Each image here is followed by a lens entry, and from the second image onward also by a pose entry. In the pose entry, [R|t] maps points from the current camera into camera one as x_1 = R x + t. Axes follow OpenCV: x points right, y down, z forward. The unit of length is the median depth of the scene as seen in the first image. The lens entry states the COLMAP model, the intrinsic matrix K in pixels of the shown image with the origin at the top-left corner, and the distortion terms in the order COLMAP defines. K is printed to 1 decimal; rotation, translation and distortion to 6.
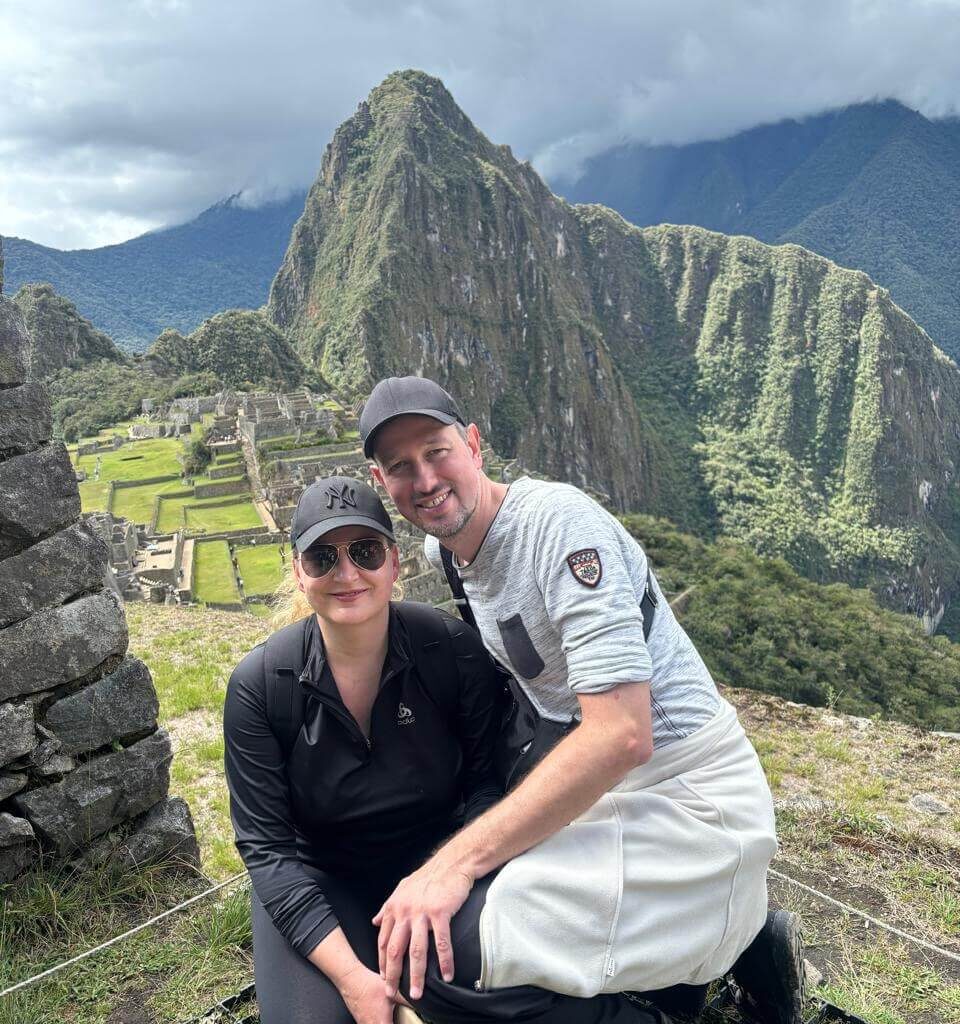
lens RADIAL K [[928.3, 0, 484.7], [0, 928.3, 527.5], [0, 0, 1]] dist [0.042425, -0.067217]
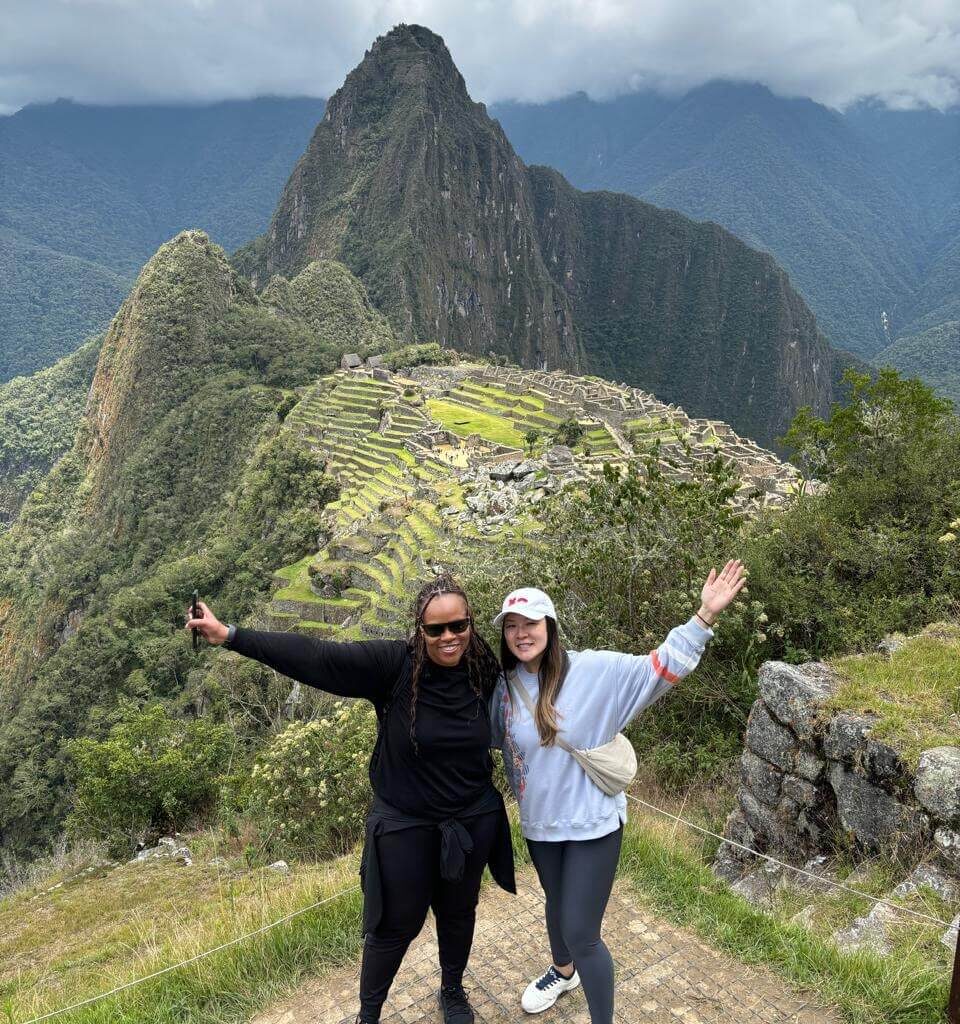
lens RADIAL K [[928.3, 0, 474.7], [0, 928.3, 516.7], [0, 0, 1]] dist [0.042425, -0.067217]
pose [[0.980107, 0.042524, 0.193859, -0.197227], [-0.055644, 0.996477, 0.062744, -0.008673], [-0.190508, -0.072283, 0.979021, -0.081767]]
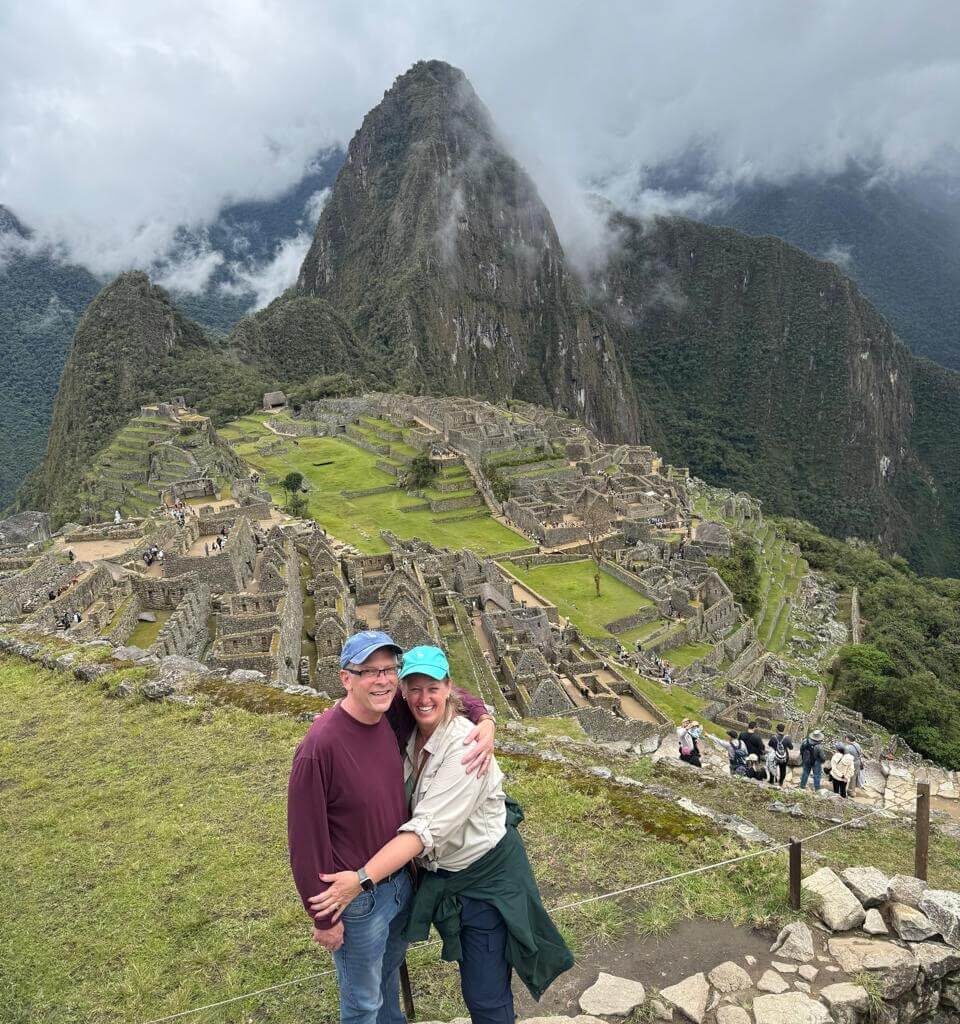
lens RADIAL K [[859.7, 0, 483.7], [0, 859.7, 520.5], [0, 0, 1]] dist [0.098286, -0.163639]
pose [[0.997980, 0.005376, 0.063303, -0.084490], [-0.008012, 0.999108, 0.041449, -0.016909], [-0.063024, -0.041873, 0.997133, 0.002632]]
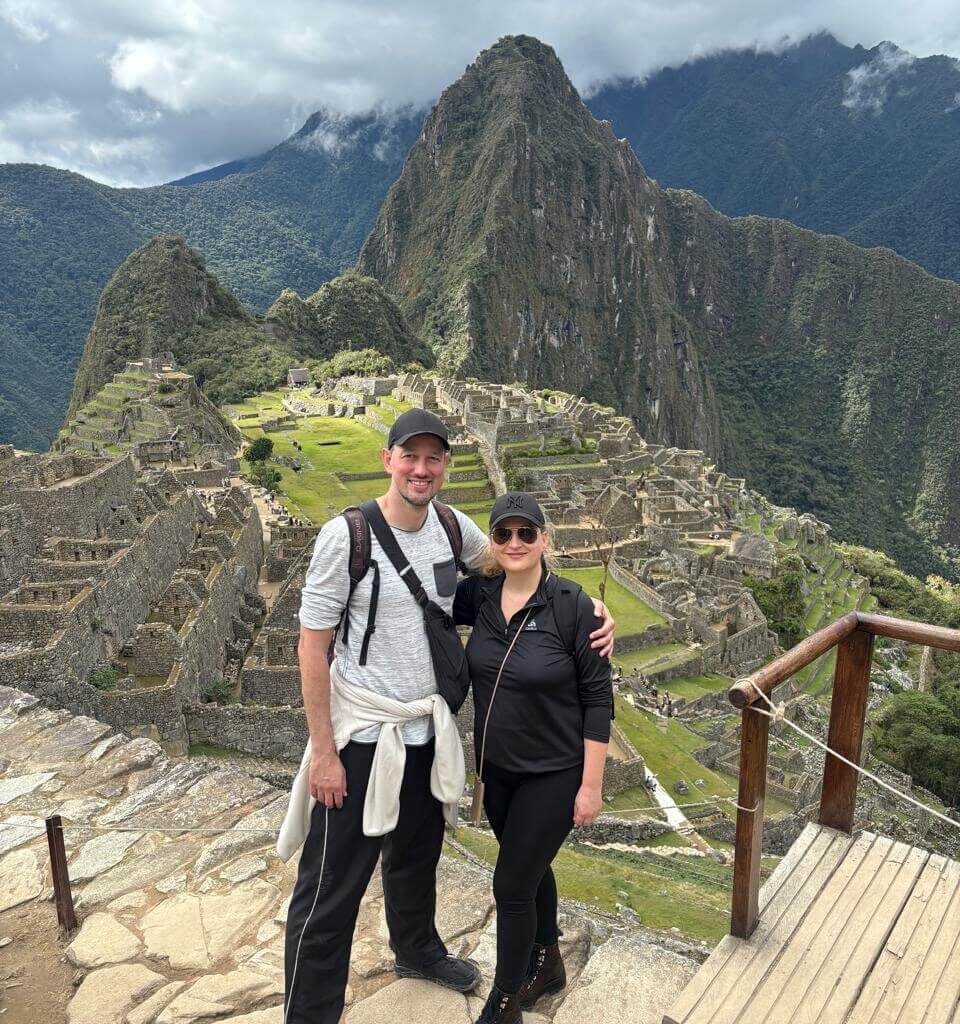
lens RADIAL K [[928.3, 0, 489.6], [0, 928.3, 524.8], [0, 0, 1]] dist [0.042425, -0.067217]
pose [[0.996333, 0.085428, -0.004735, -0.067050], [-0.085261, 0.995957, 0.028290, -0.010564], [0.007132, -0.027783, 0.999589, 0.019951]]
